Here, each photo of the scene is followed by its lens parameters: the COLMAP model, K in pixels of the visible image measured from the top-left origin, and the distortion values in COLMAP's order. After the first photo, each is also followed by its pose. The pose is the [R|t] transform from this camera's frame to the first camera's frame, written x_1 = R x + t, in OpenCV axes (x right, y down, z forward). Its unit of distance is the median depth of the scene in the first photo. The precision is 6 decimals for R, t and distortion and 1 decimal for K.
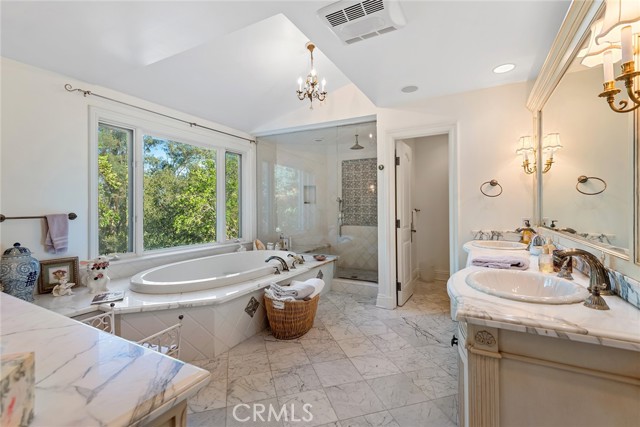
lens RADIAL K [[288.6, 0, 319.6], [0, 288.6, 212.7], [0, 0, 1]] dist [0.001818, -0.002553]
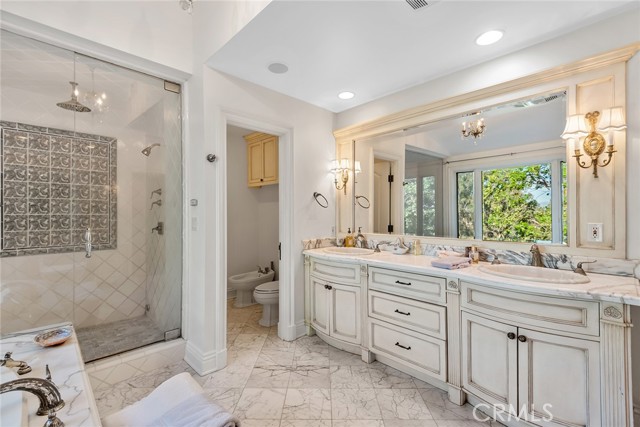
lens RADIAL K [[288.6, 0, 319.3], [0, 288.6, 208.5], [0, 0, 1]] dist [0.001818, -0.002553]
pose [[0.285892, 0.009496, 0.958215, -0.418147], [0.020664, 0.999657, -0.016072, -0.033325], [-0.958039, 0.024396, 0.285598, 0.679679]]
